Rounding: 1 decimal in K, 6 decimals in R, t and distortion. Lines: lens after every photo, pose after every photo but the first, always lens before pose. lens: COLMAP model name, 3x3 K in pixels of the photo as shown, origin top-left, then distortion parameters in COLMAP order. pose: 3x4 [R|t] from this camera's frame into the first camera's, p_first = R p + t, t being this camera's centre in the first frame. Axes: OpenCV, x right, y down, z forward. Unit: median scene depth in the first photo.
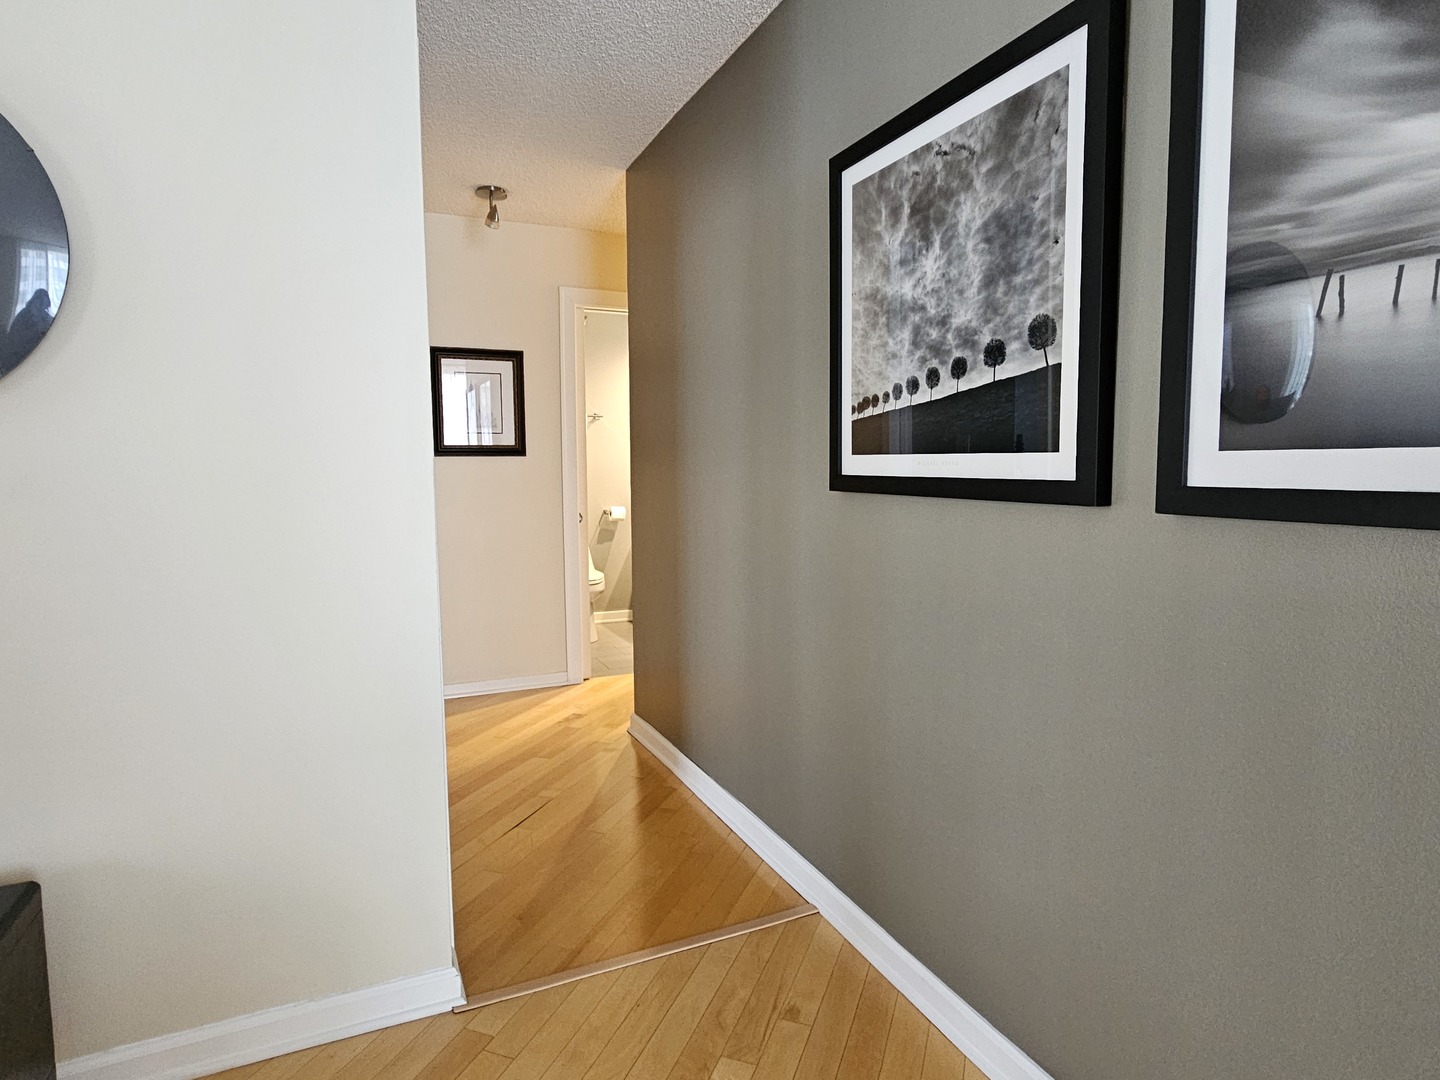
lens RADIAL K [[783.5, 0, 719.0], [0, 783.5, 536.7], [0, 0, 1]] dist [-0.002755, -0.000039]
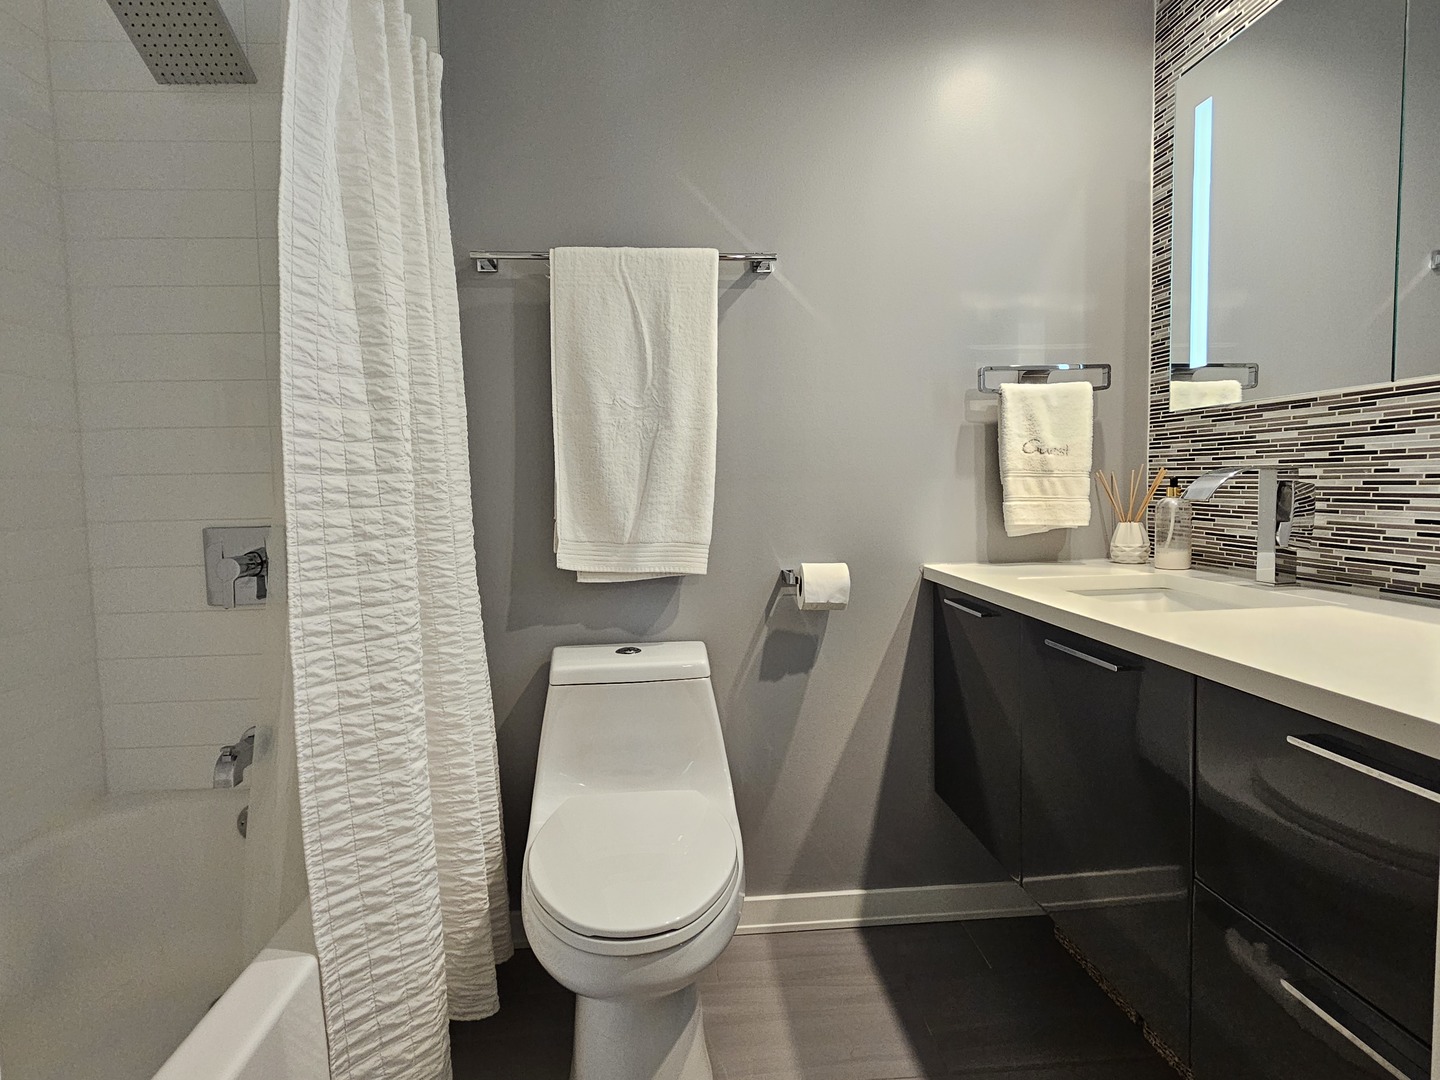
lens RADIAL K [[783.5, 0, 722.1], [0, 783.5, 541.0], [0, 0, 1]] dist [-0.002755, -0.000039]
pose [[0.936631, 0.013271, -0.350067, -0.060719], [-0.017734, 0.999797, -0.009548, -0.042510], [0.349870, 0.015151, 0.936676, 0.699412]]
